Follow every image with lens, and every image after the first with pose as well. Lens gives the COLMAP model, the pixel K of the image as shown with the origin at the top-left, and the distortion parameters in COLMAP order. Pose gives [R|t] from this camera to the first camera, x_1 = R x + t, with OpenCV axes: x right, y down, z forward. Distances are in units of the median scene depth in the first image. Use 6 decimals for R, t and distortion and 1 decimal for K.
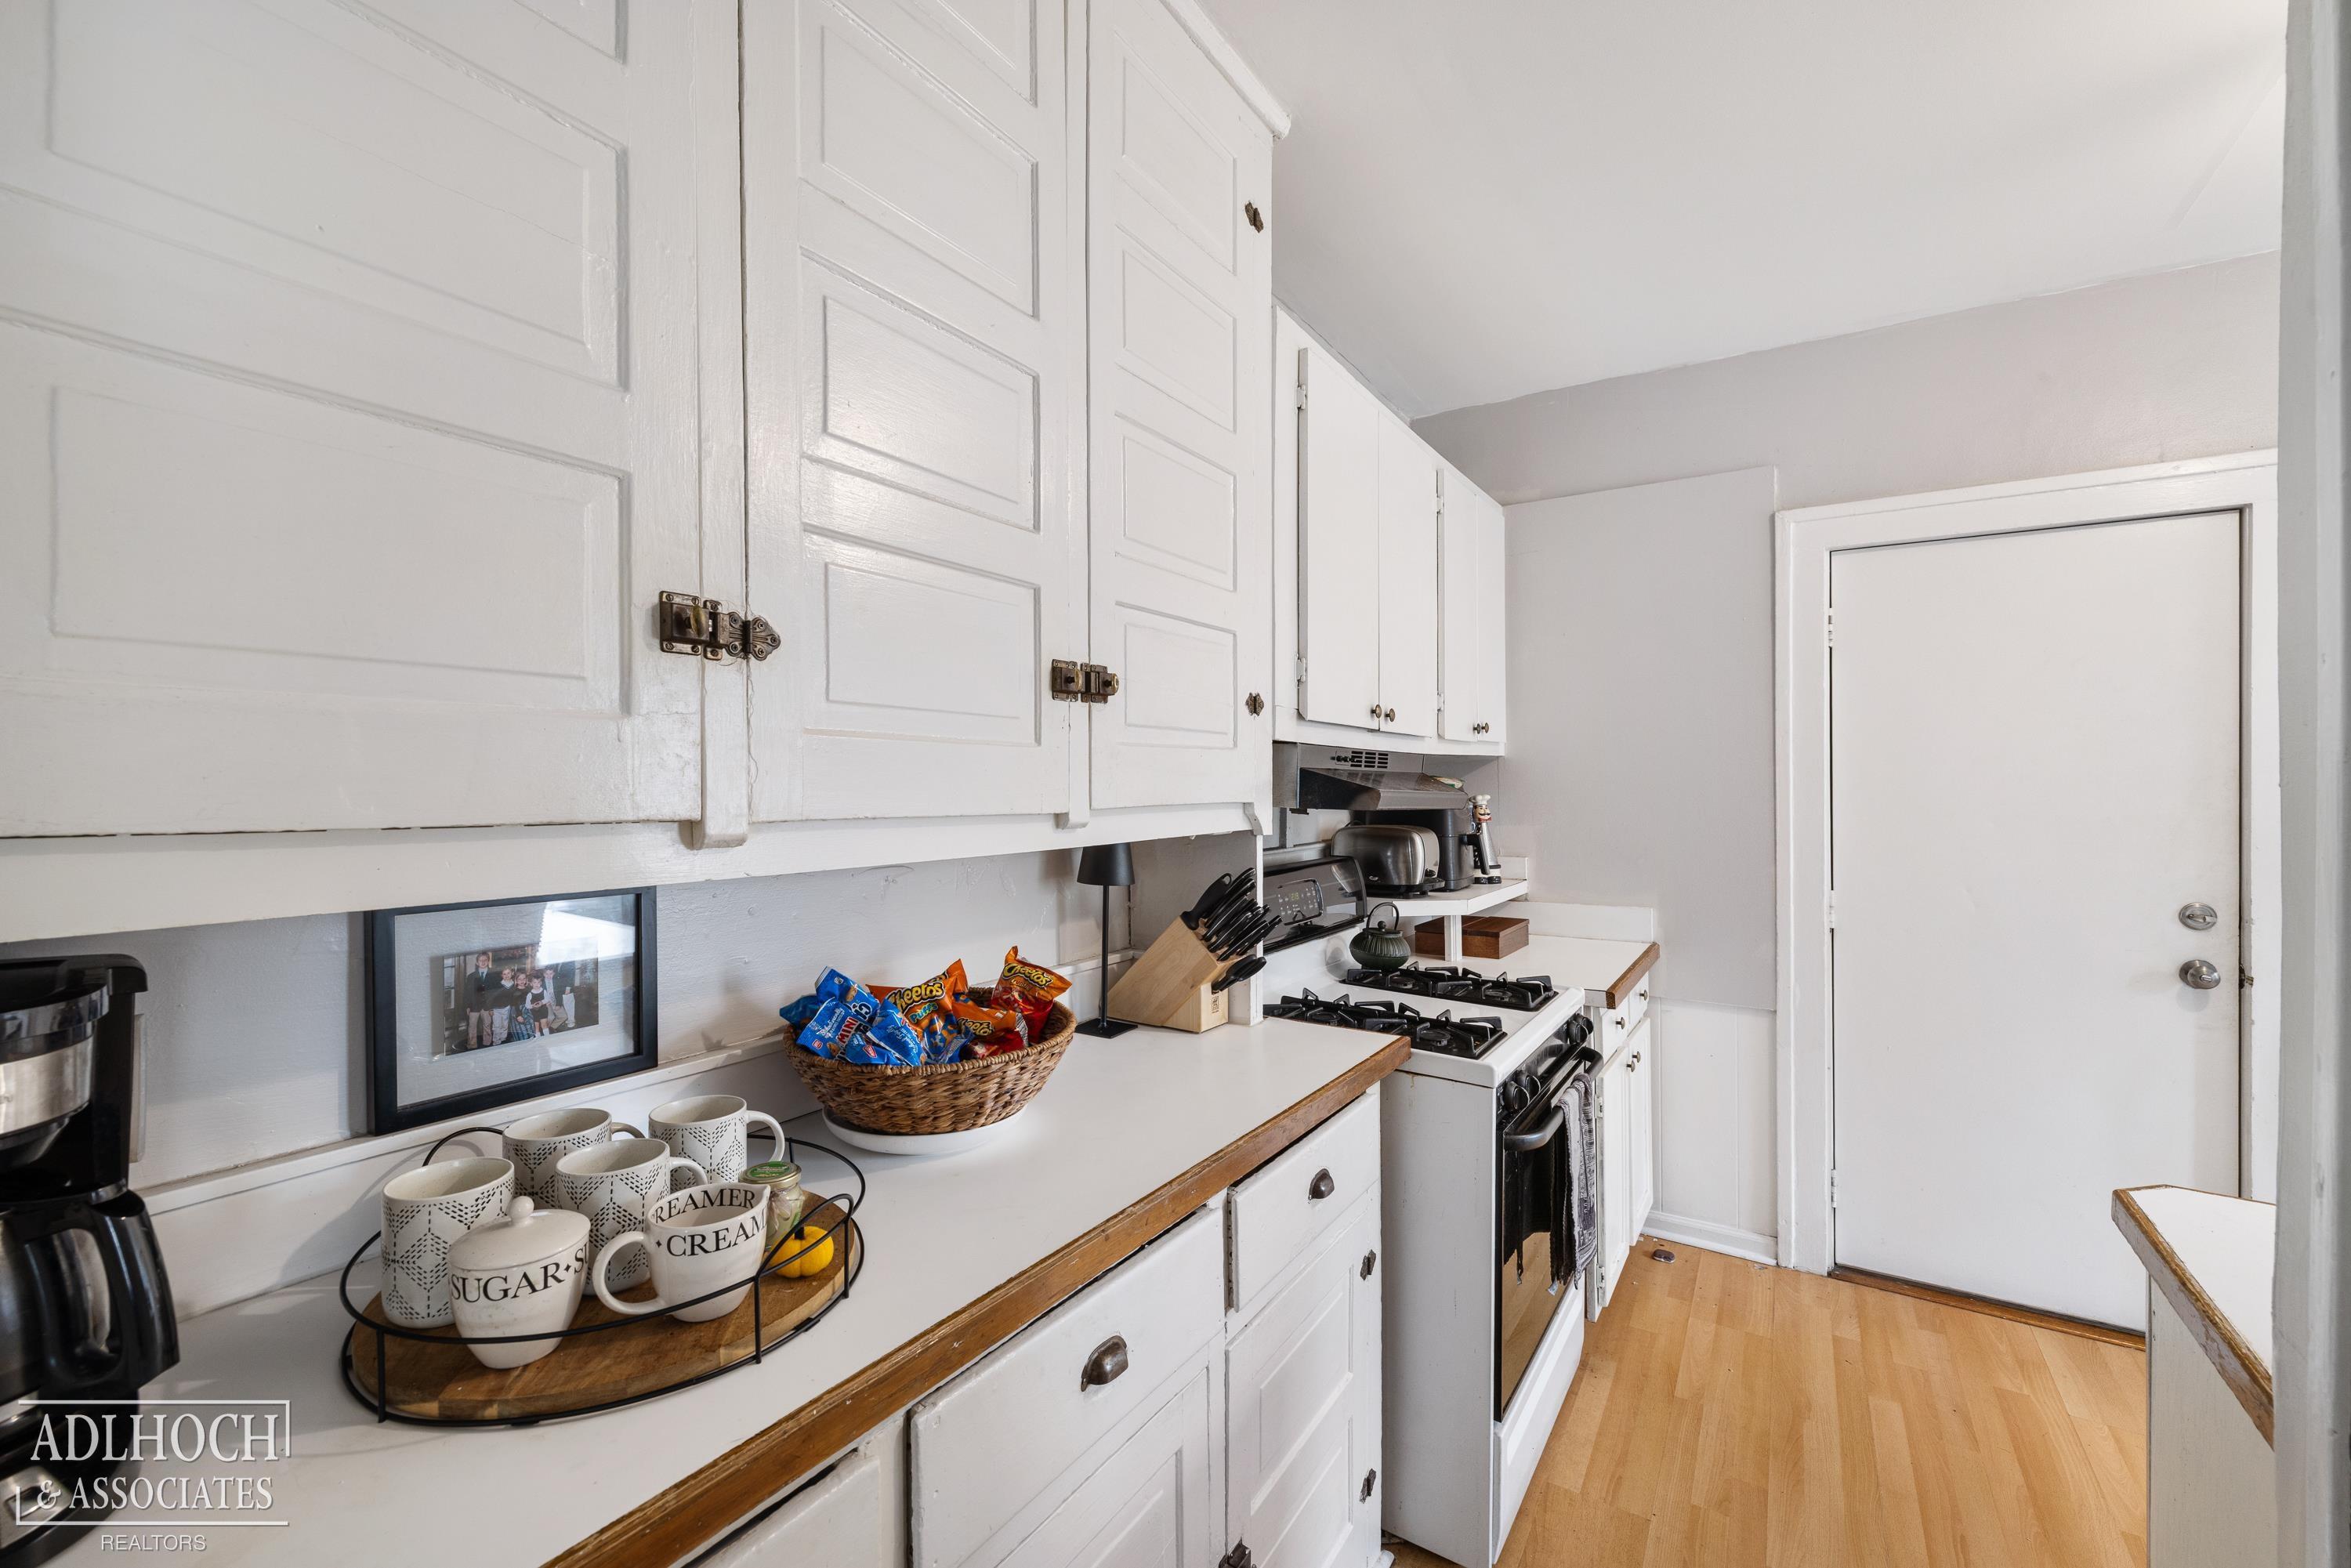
lens RADIAL K [[983.7, 0, 1171.0], [0, 983.7, 791.0], [0, 0, 1]] dist [0.001443, 0.000818]
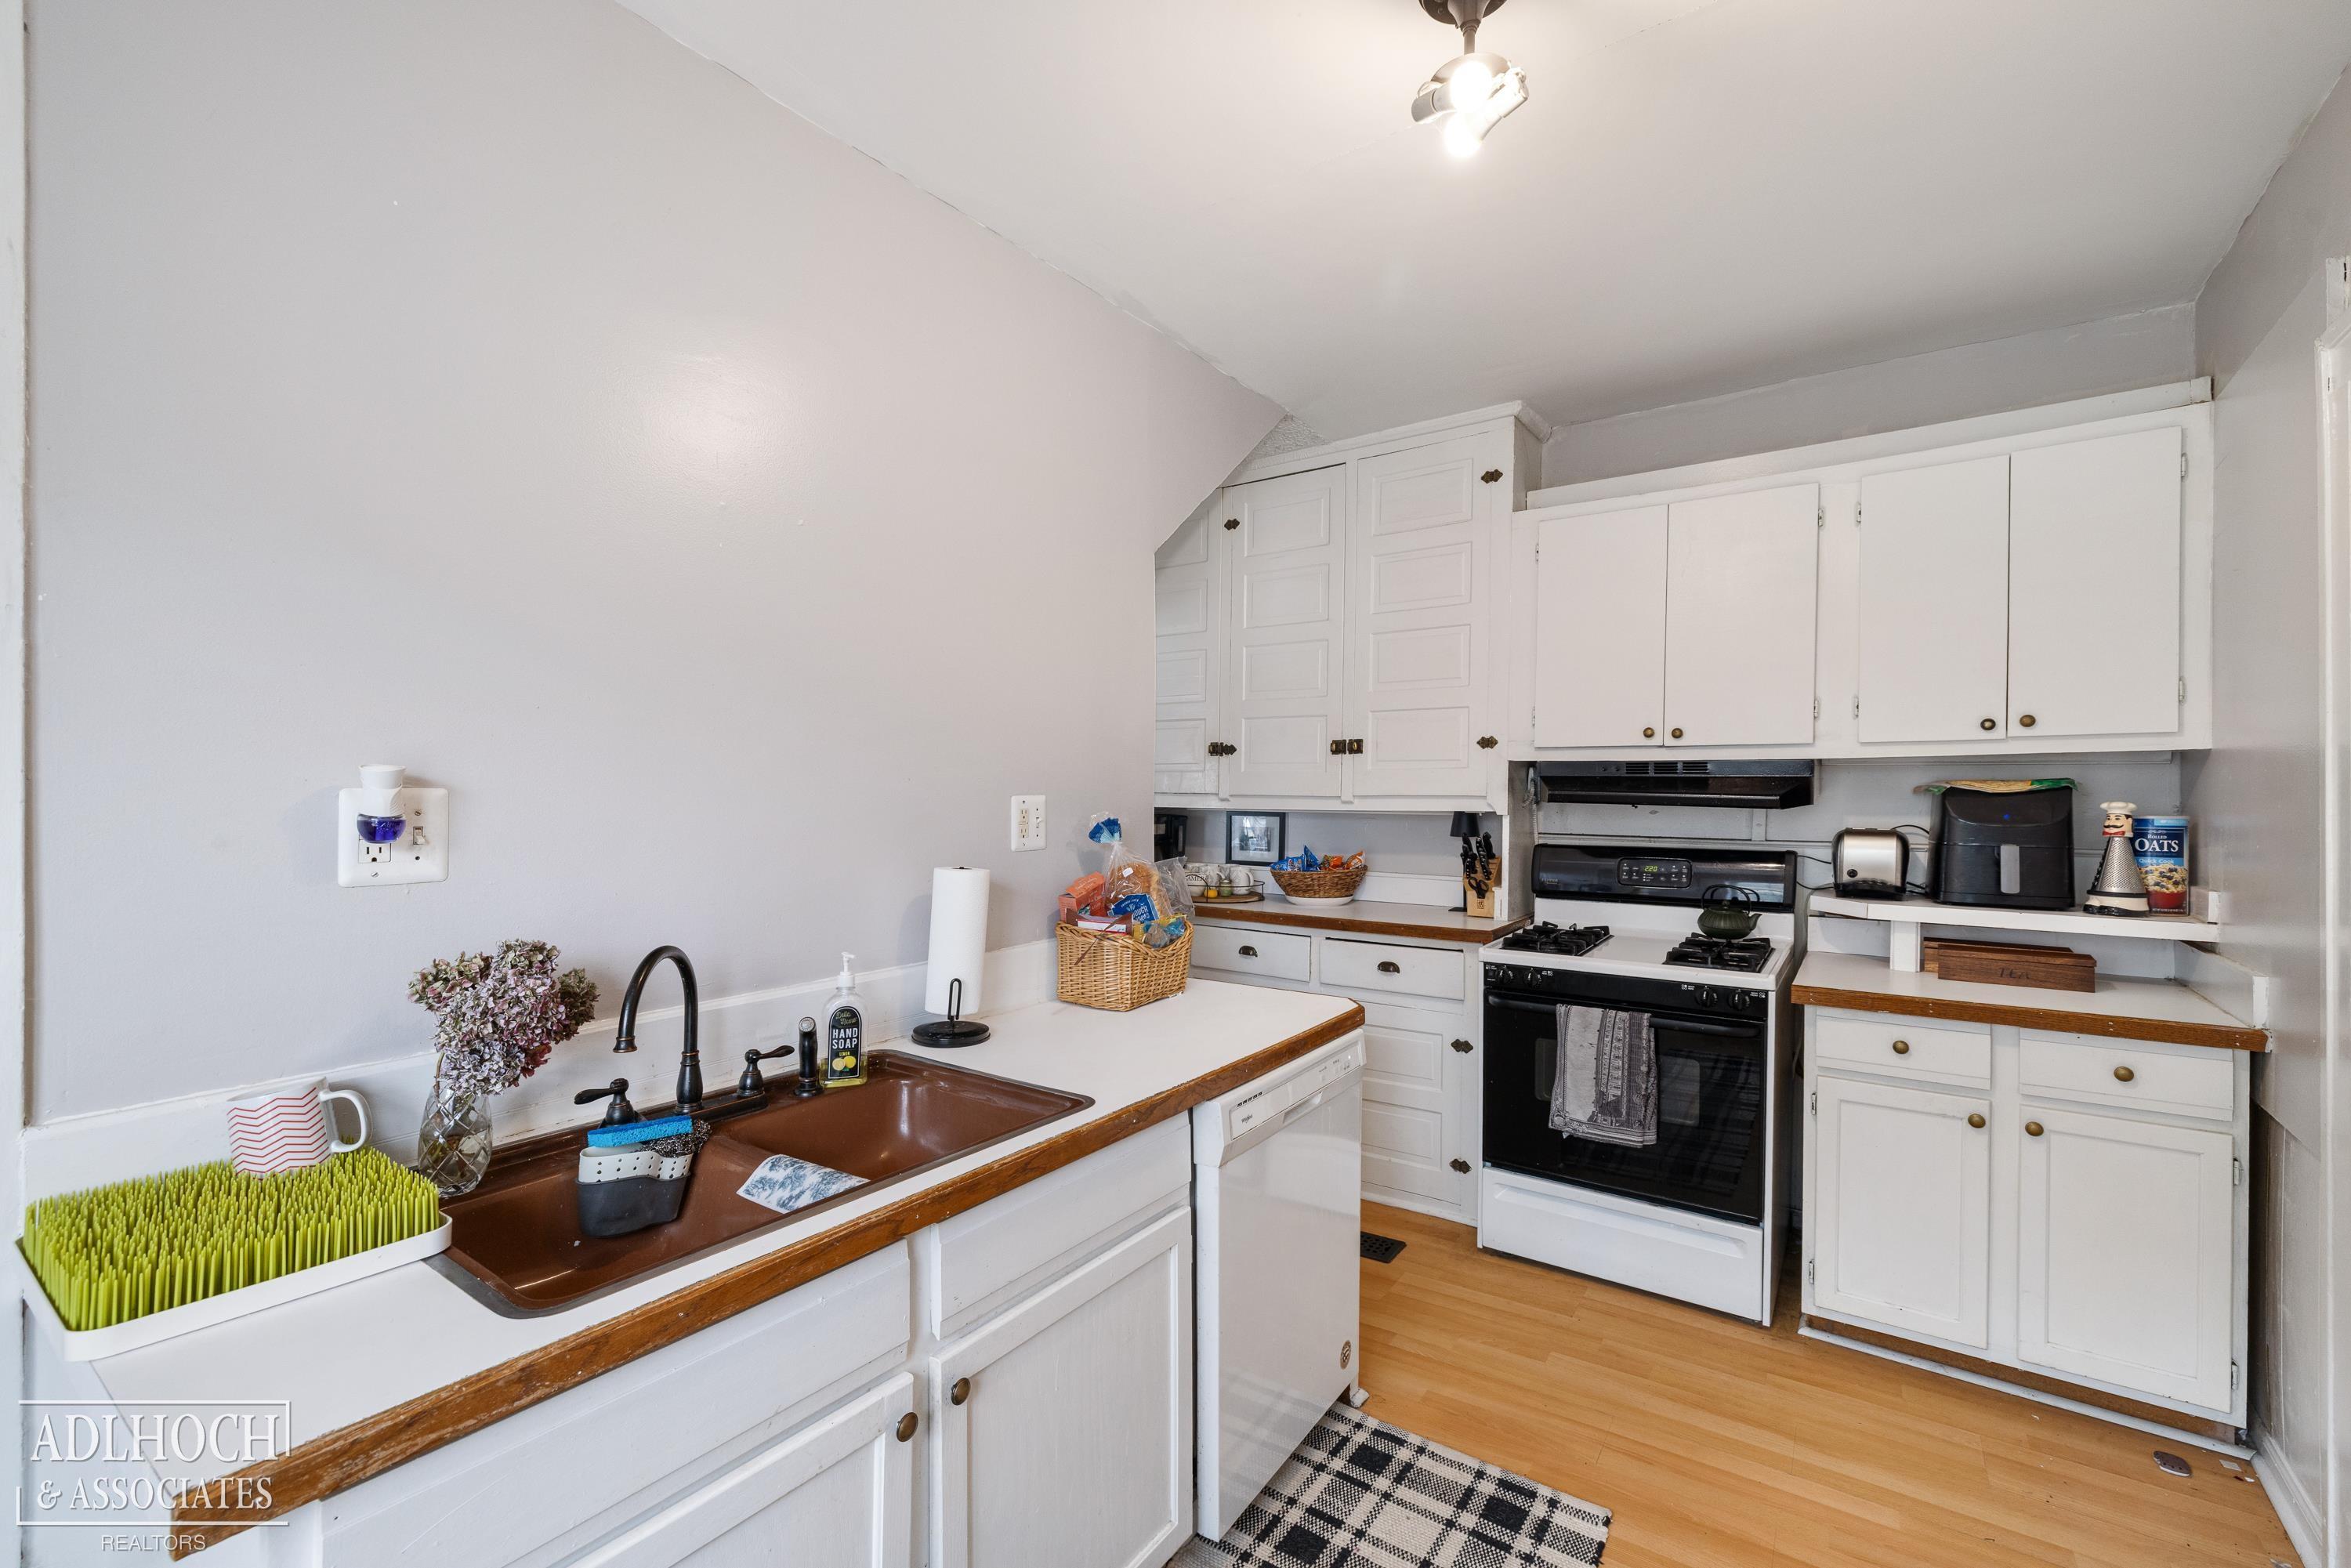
lens RADIAL K [[983.7, 0, 1171.0], [0, 983.7, 791.0], [0, 0, 1]] dist [0.001443, 0.000818]
pose [[-0.048646, 0.016045, -0.998687, 1.956543], [-0.002890, 0.999865, 0.016204, -0.026356], [0.998812, 0.003674, -0.048593, 0.511293]]
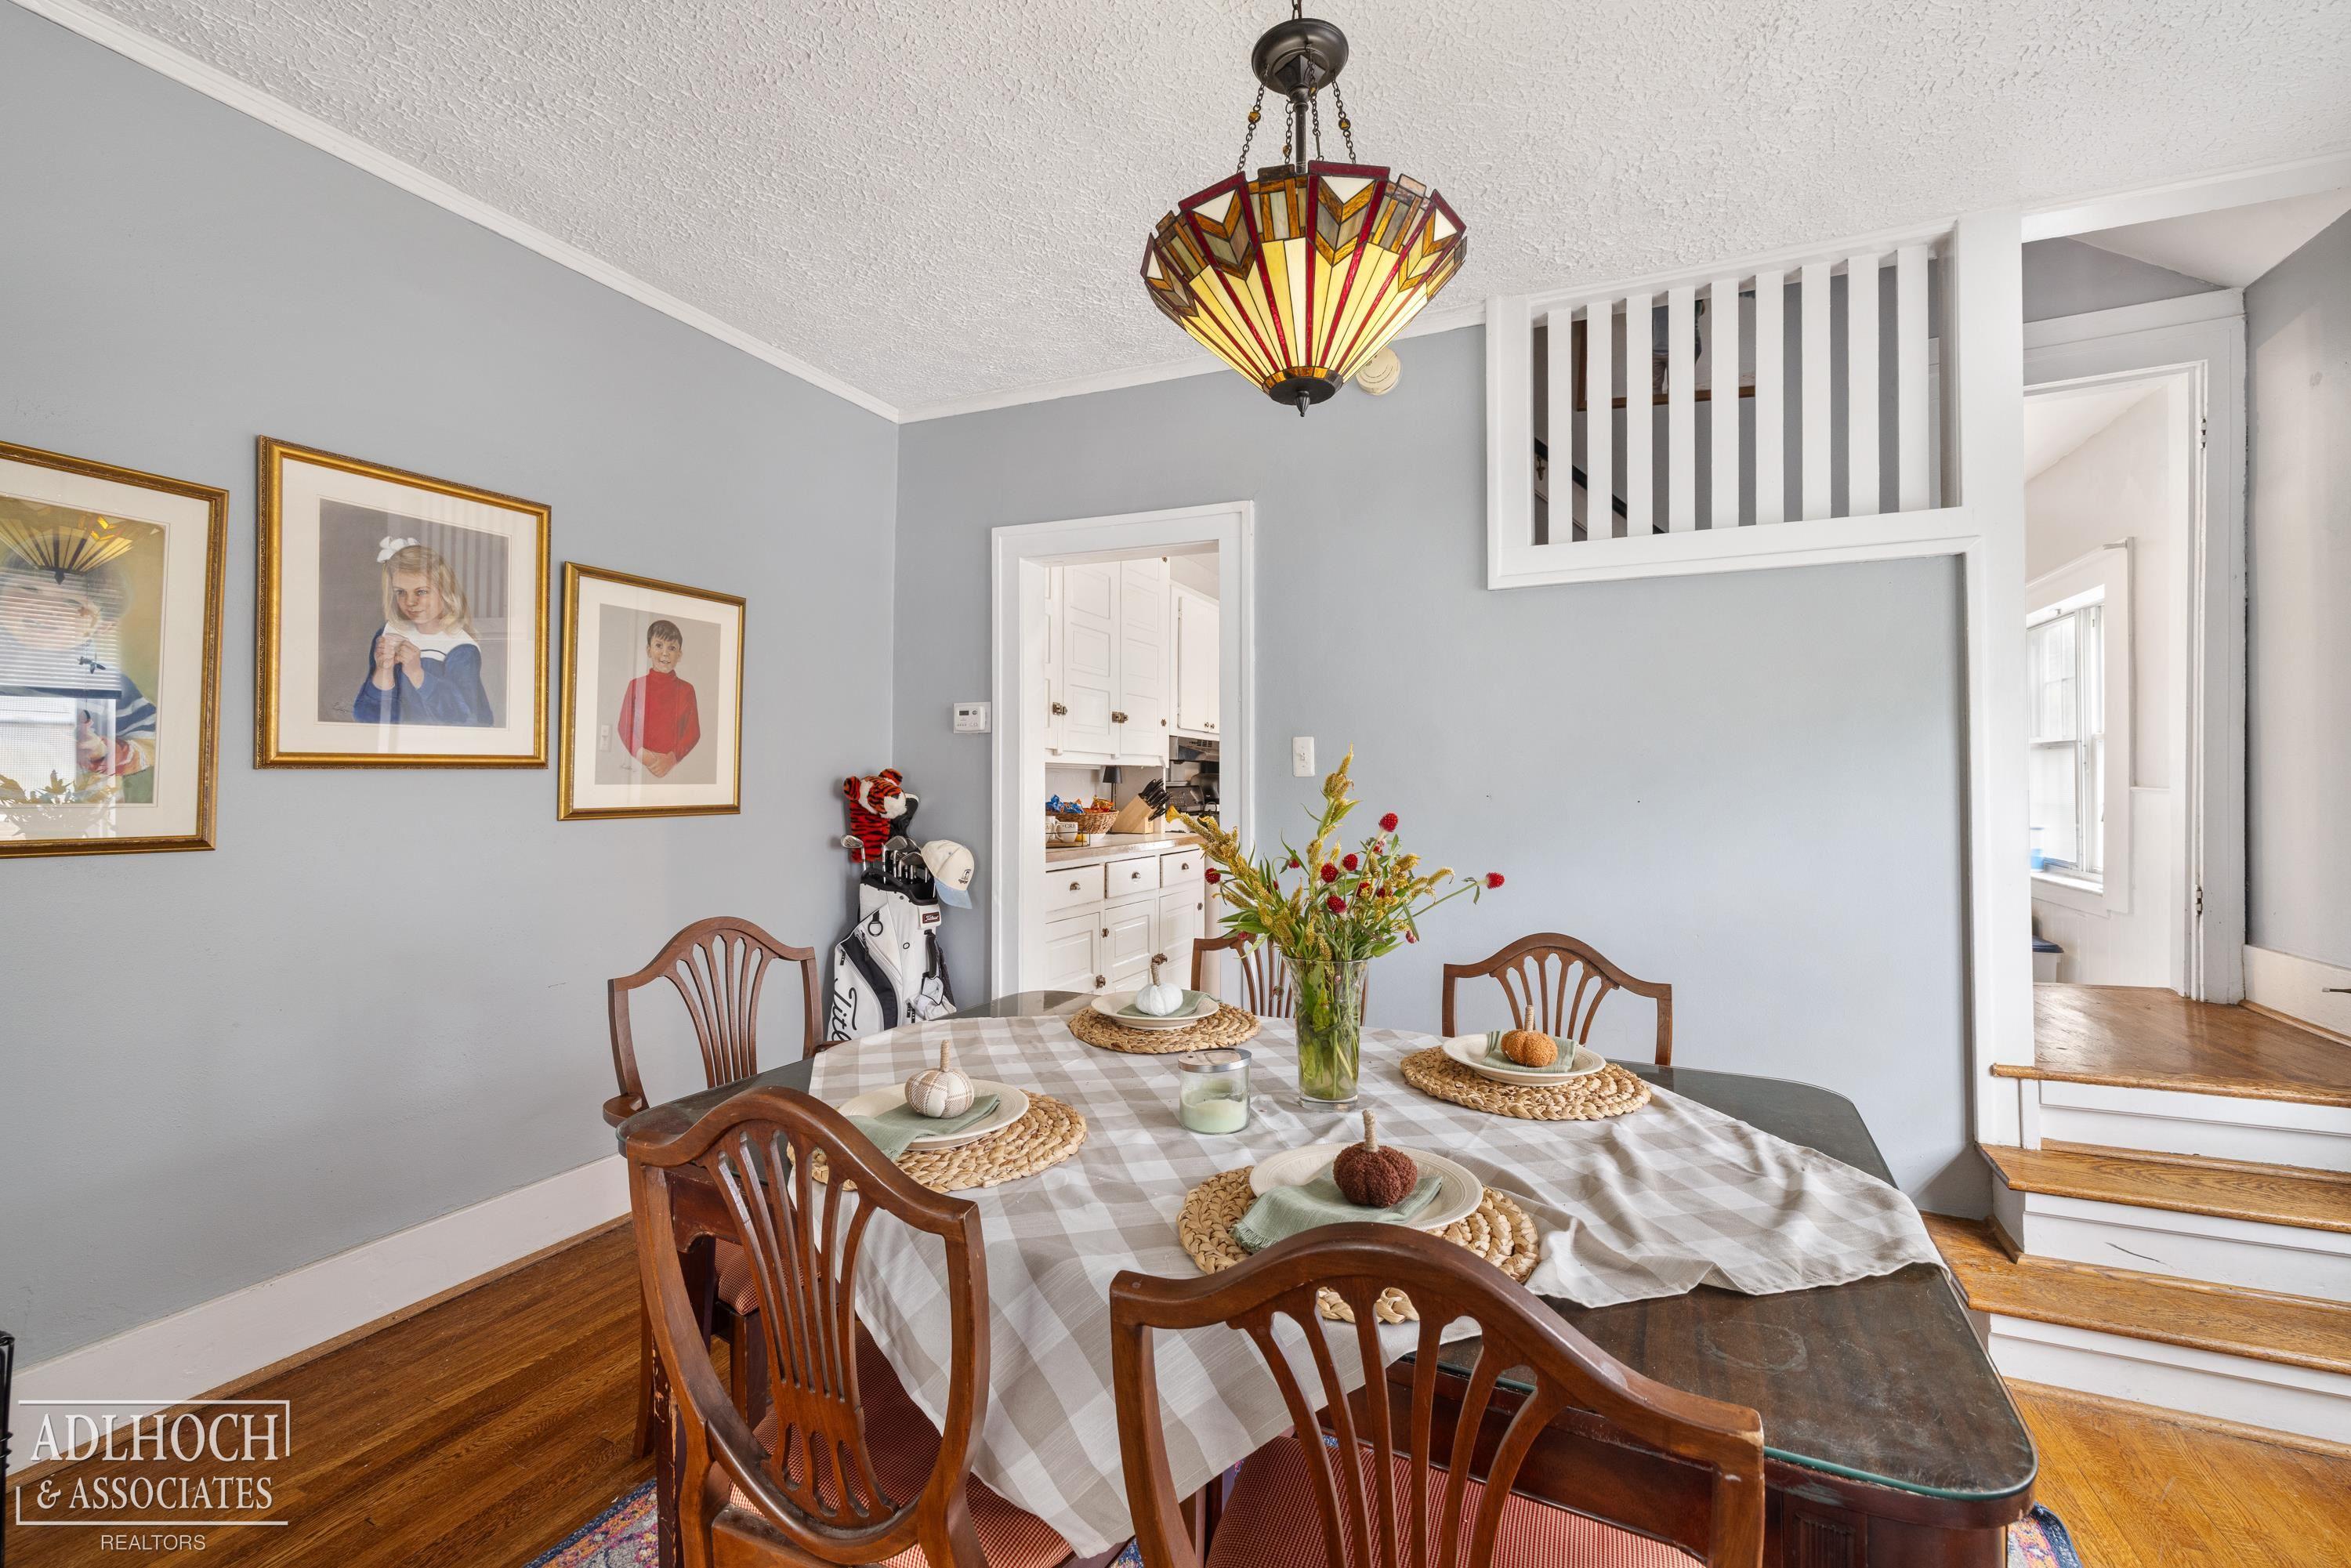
lens RADIAL K [[983.7, 0, 1171.0], [0, 983.7, 791.0], [0, 0, 1]] dist [0.001443, 0.000818]
pose [[0.991089, 0.004768, 0.133113, -0.290811], [-0.004323, 0.999984, -0.003632, 0.129833], [-0.133128, 0.003024, 0.991094, -1.969143]]
